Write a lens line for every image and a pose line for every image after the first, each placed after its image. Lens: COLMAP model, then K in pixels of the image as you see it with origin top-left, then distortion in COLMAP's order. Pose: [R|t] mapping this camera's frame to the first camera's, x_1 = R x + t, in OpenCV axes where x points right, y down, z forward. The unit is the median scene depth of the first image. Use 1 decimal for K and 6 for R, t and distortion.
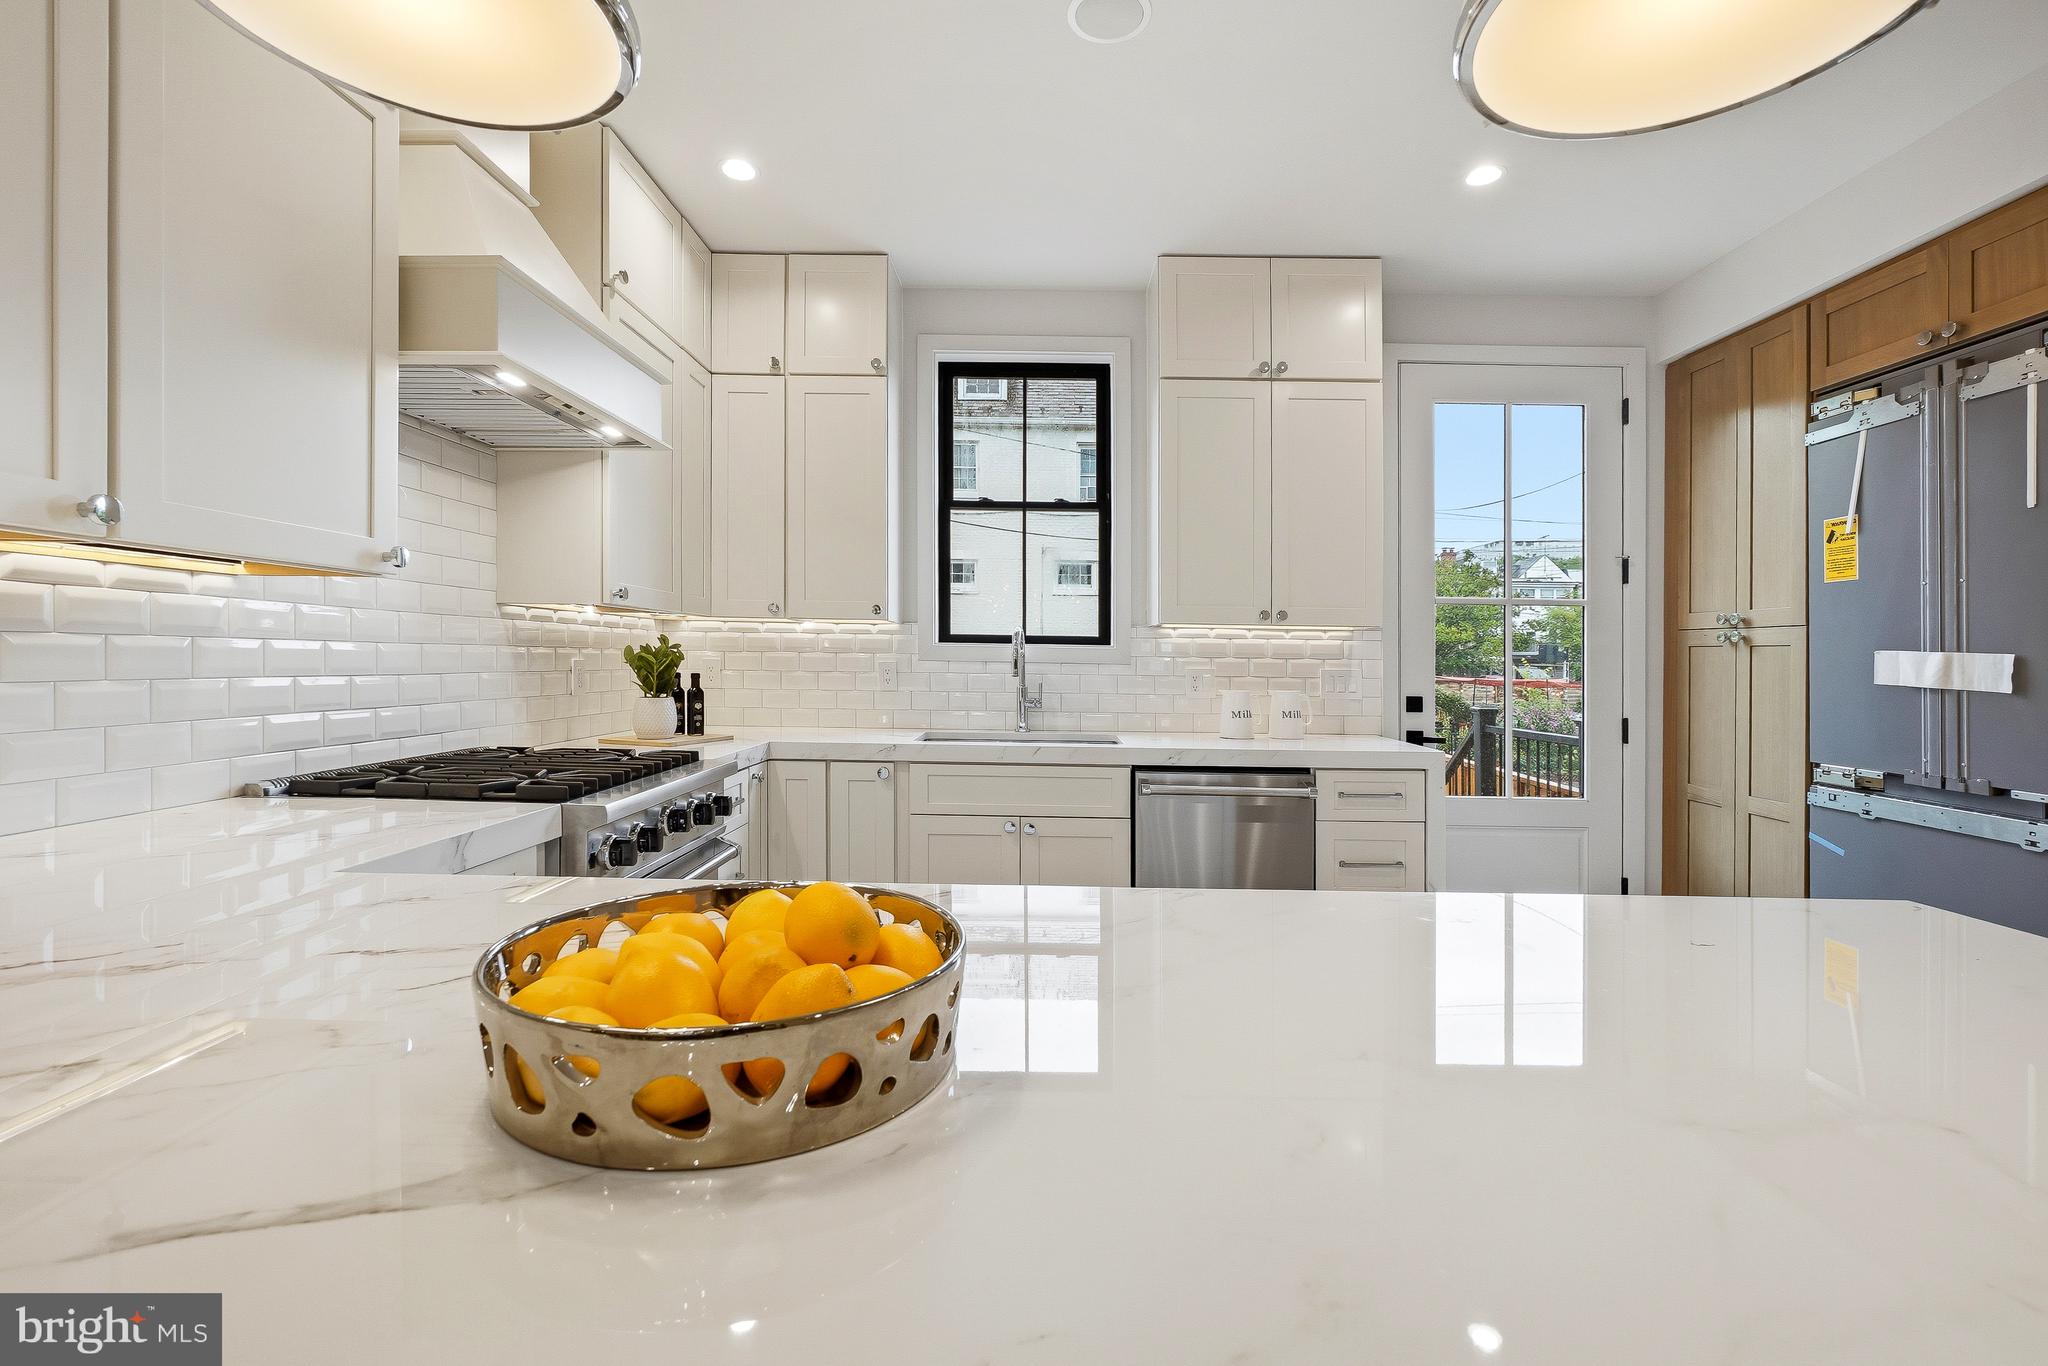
lens RADIAL K [[906.6, 0, 1023.0], [0, 906.6, 668.9], [0, 0, 1]] dist [0.000080, -0.000100]
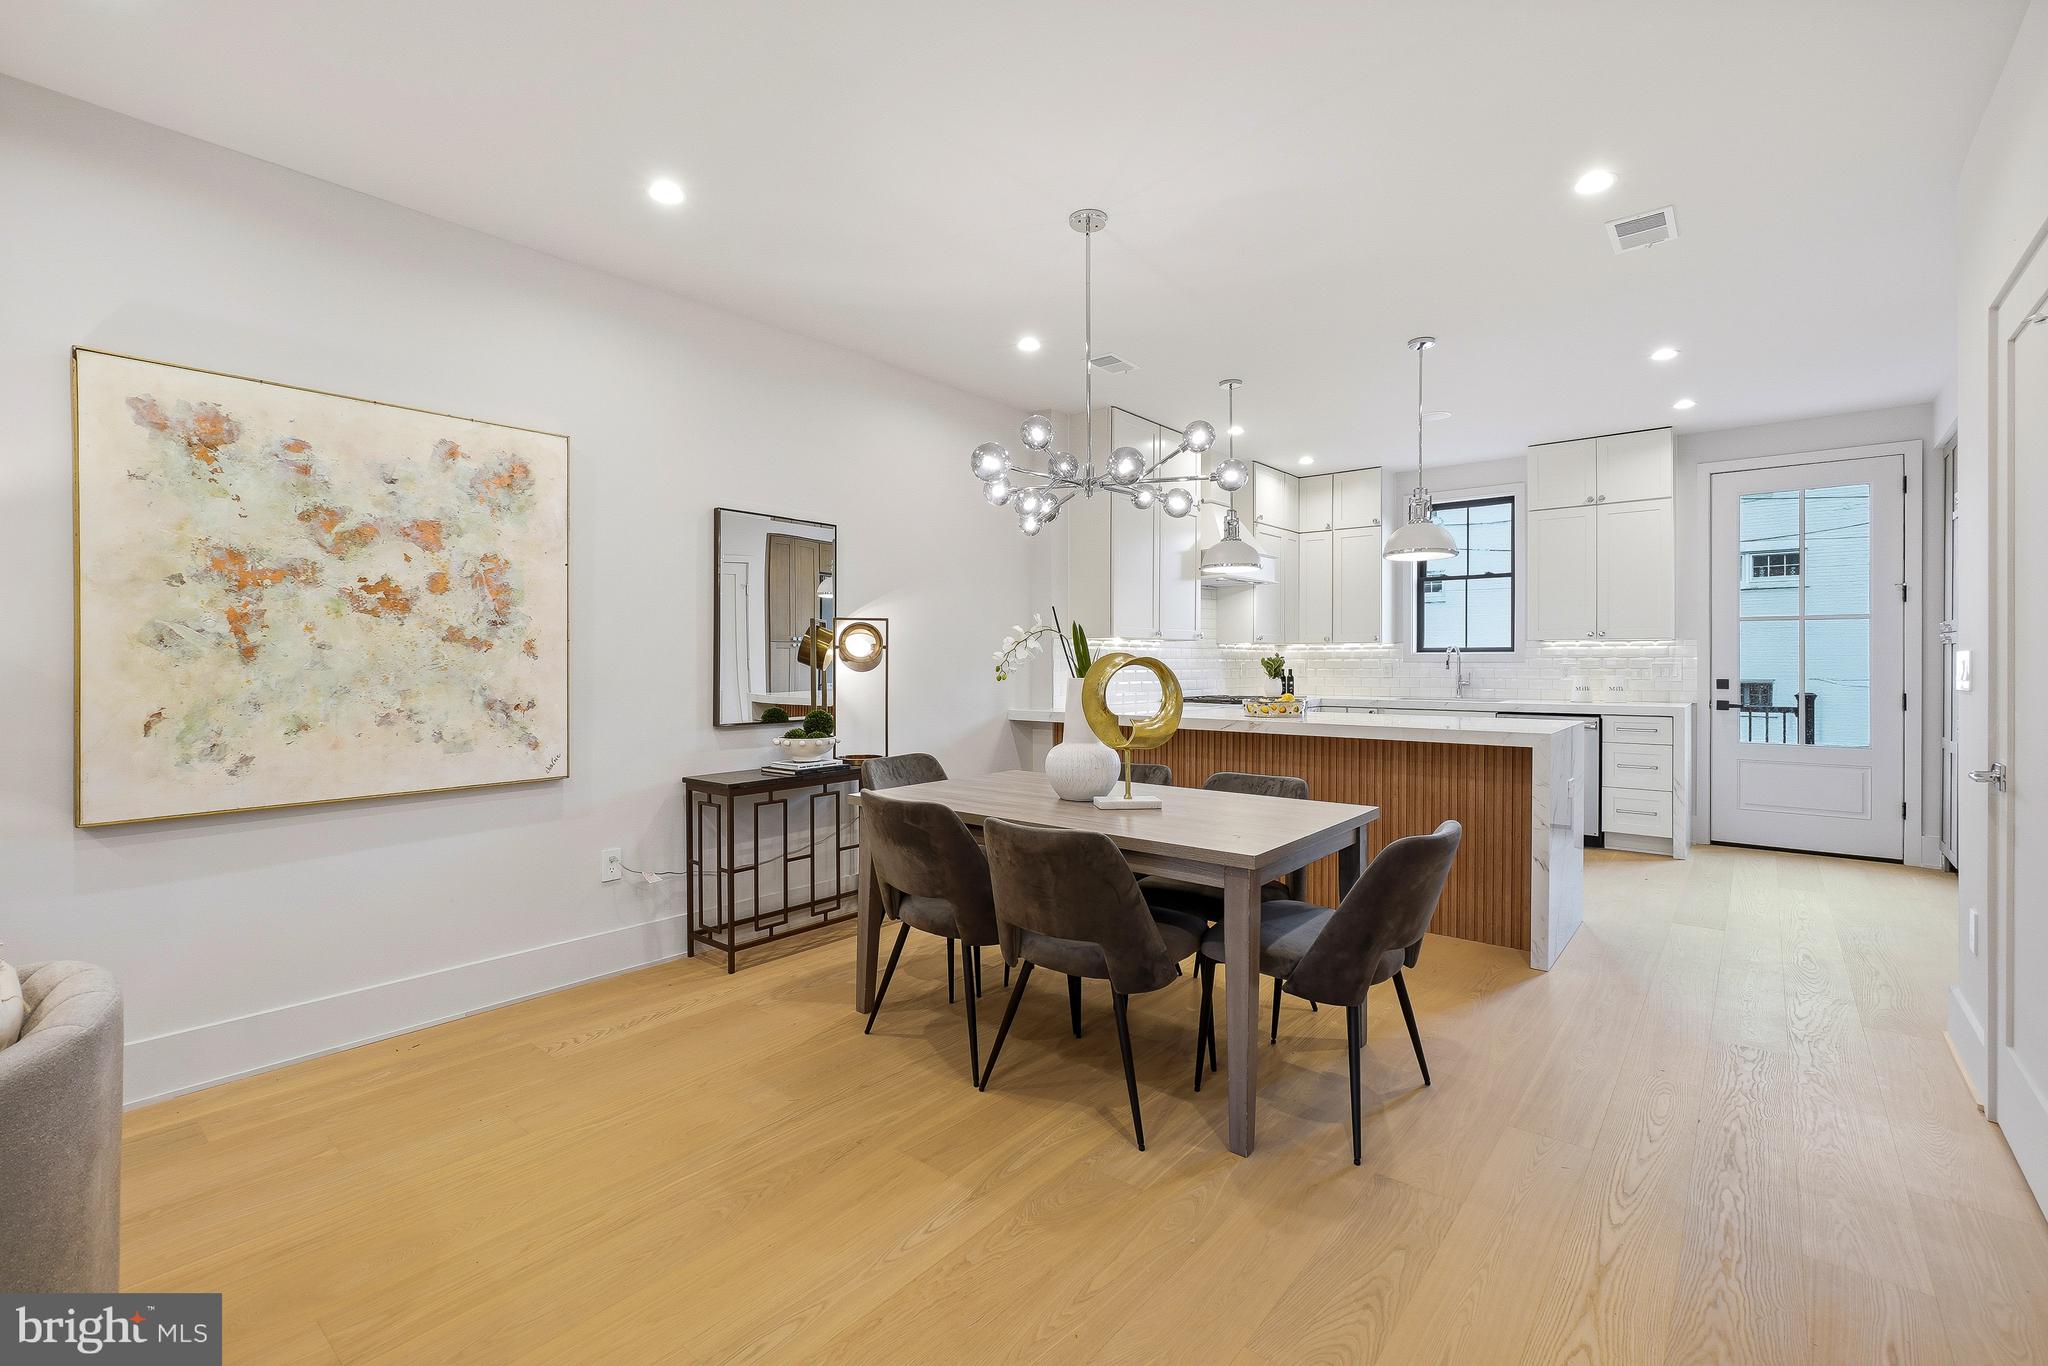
lens RADIAL K [[906.6, 0, 1021.3], [0, 906.6, 670.1], [0, 0, 1]] dist [0.000080, -0.000100]
pose [[0.779558, -0.012603, -0.626203, 0.536568], [0.004476, 0.999884, -0.014551, 0.036452], [0.626314, 0.008540, 0.779524, -1.200357]]
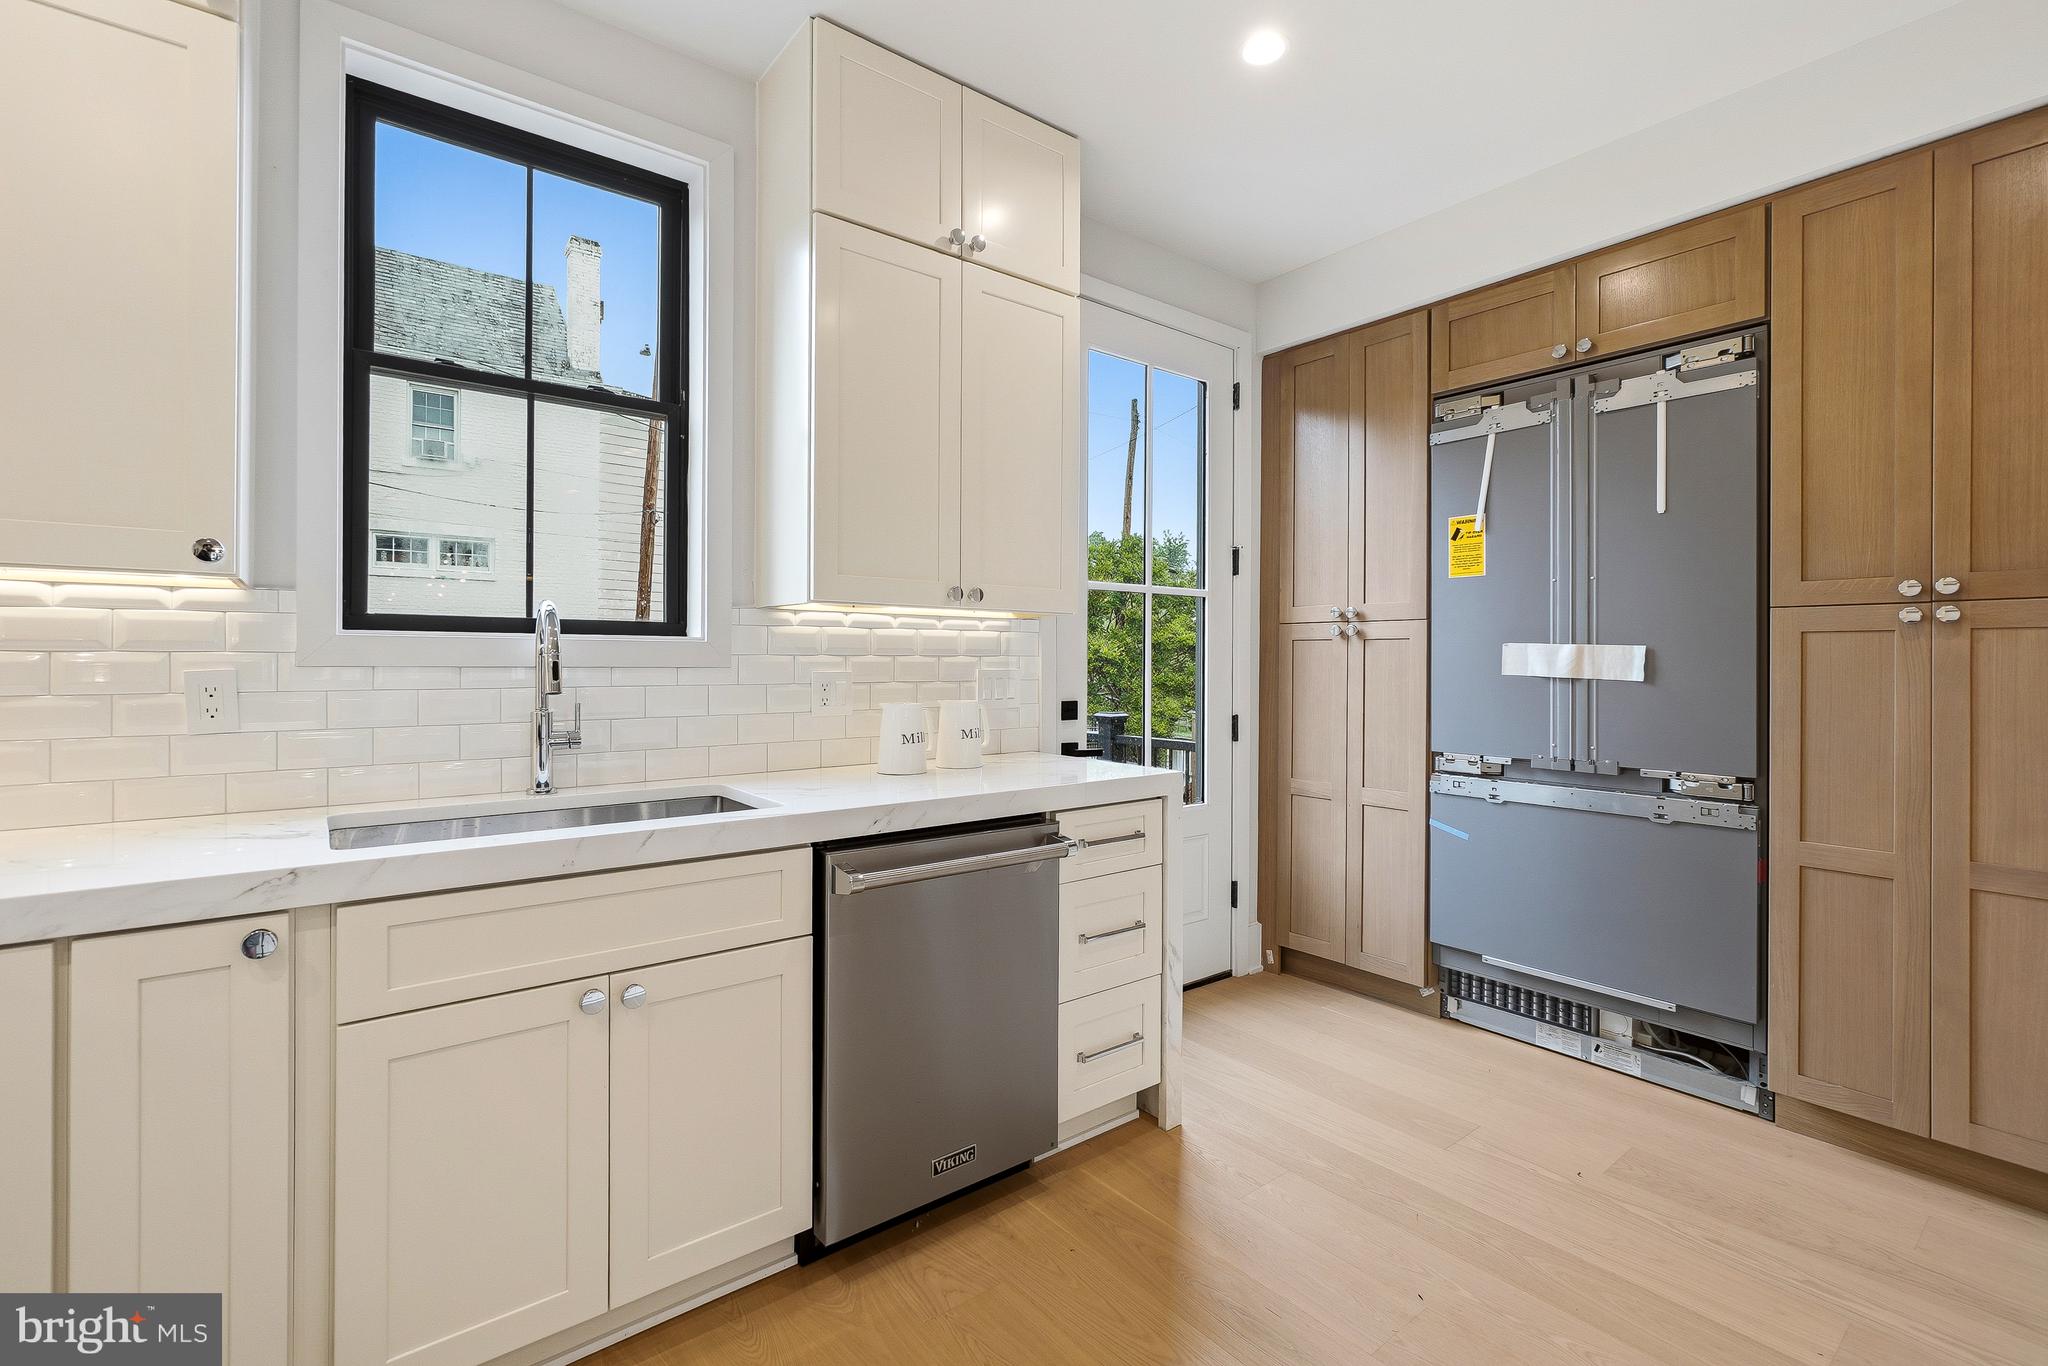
lens RADIAL K [[906.6, 0, 1007.0], [0, 906.6, 641.8], [0, 0, 1]] dist [0.000080, -0.000100]
pose [[0.777475, 0.000483, 0.628914, -0.145196], [0.015872, 0.999666, -0.020389, -0.007885], [-0.628714, 0.025835, 0.777208, 0.454585]]
